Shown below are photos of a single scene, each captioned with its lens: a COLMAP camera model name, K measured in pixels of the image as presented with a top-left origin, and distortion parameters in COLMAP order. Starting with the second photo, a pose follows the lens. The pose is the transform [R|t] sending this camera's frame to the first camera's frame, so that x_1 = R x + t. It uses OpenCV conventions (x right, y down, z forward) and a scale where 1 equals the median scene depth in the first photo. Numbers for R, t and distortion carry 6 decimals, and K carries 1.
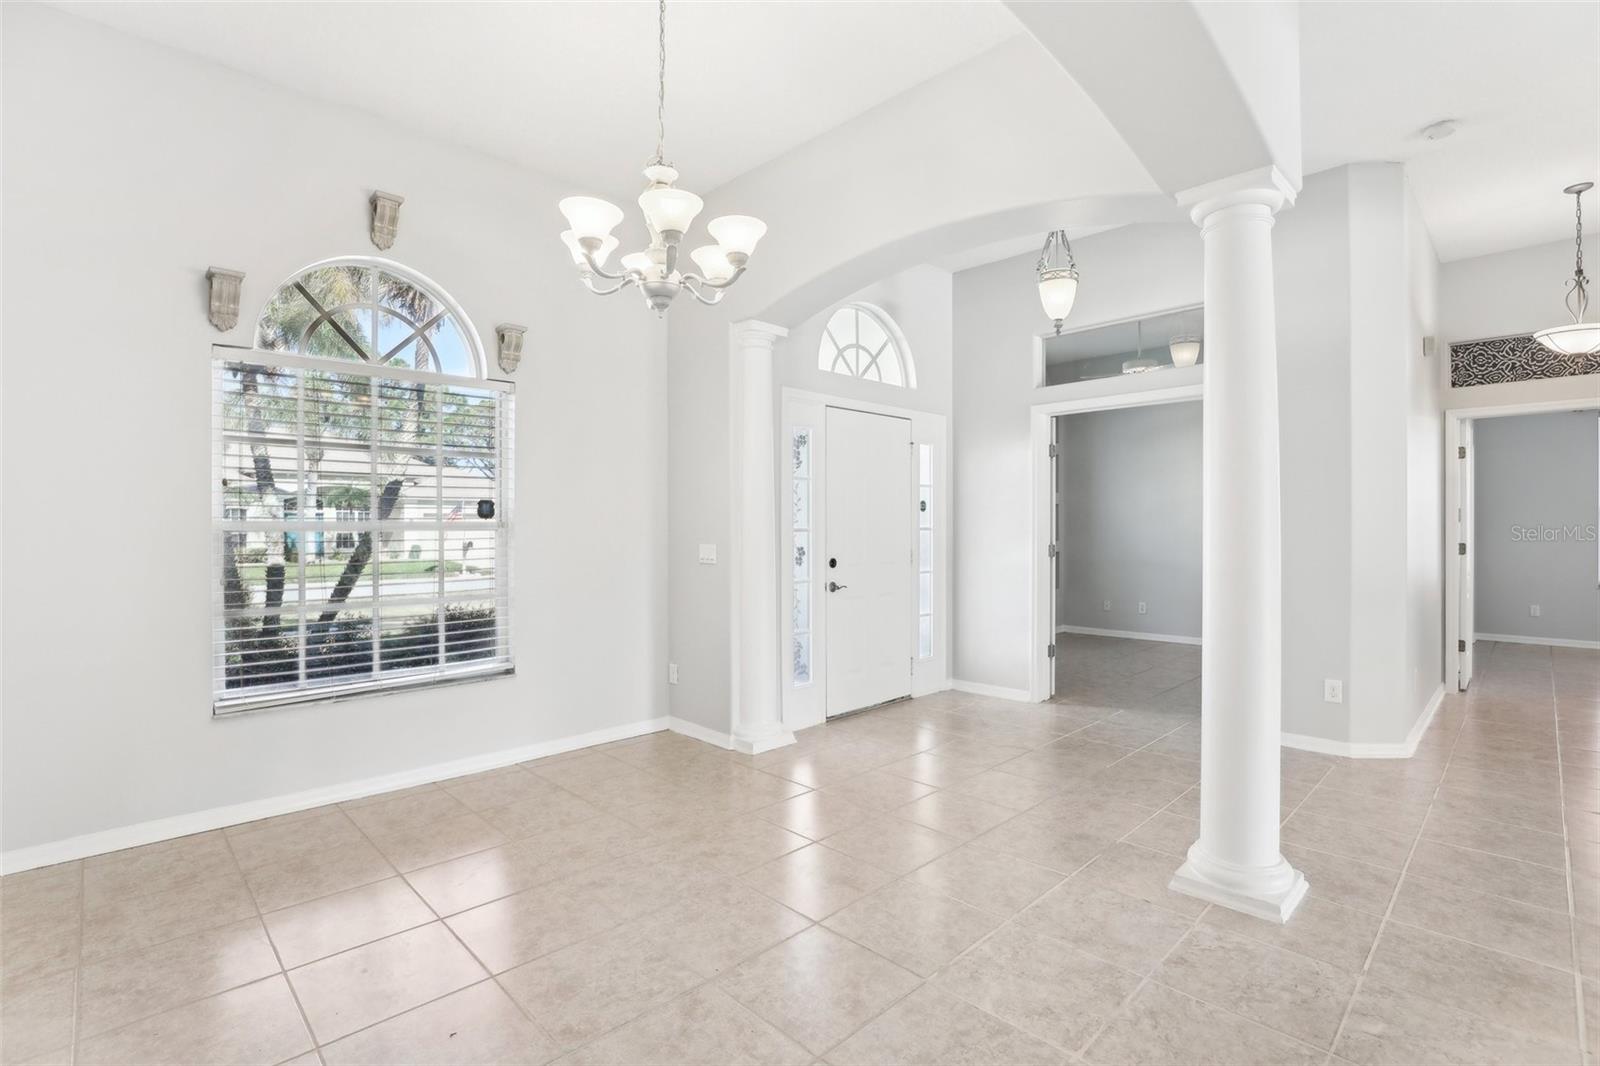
lens RADIAL K [[736.9, 0, 804.0], [0, 736.9, 531.6], [0, 0, 1]] dist [-0.005371, -0.000250]
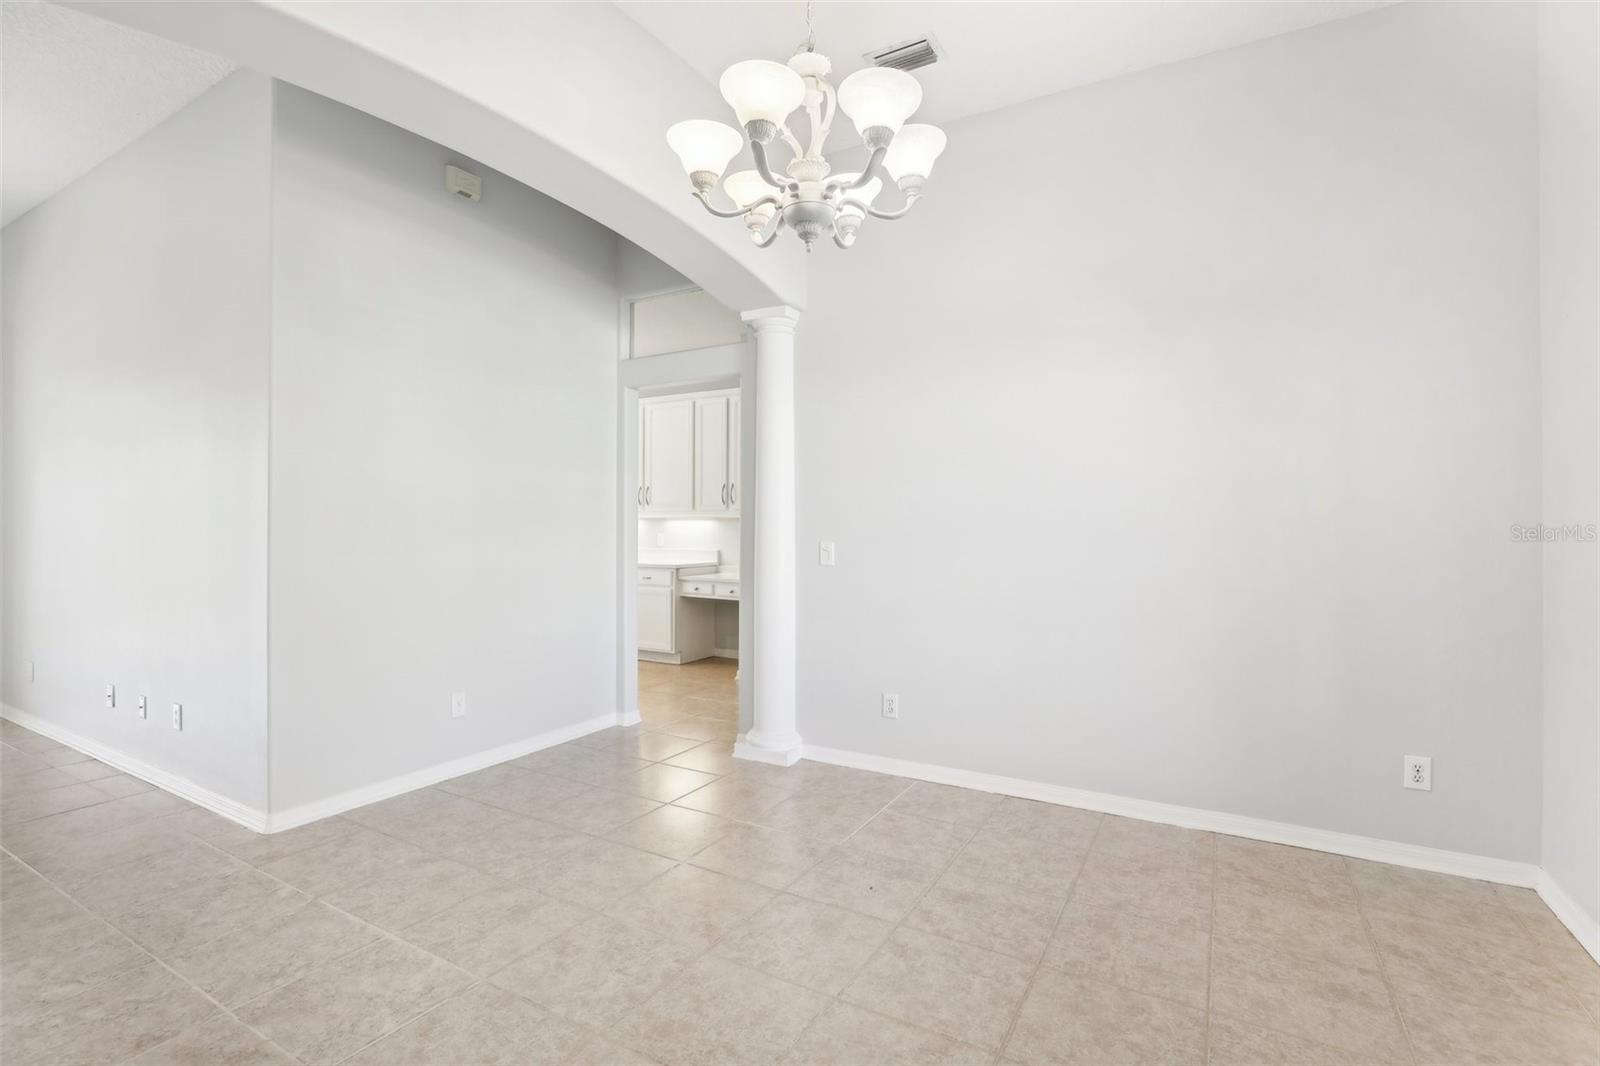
lens RADIAL K [[736.9, 0, 795.9], [0, 736.9, 530.2], [0, 0, 1]] dist [-0.005371, -0.000250]
pose [[-0.964035, 0.003412, -0.265754, 0.018516], [0.001224, 0.999964, 0.008401, -0.002201], [0.265773, 0.007773, -0.964004, 1.715827]]
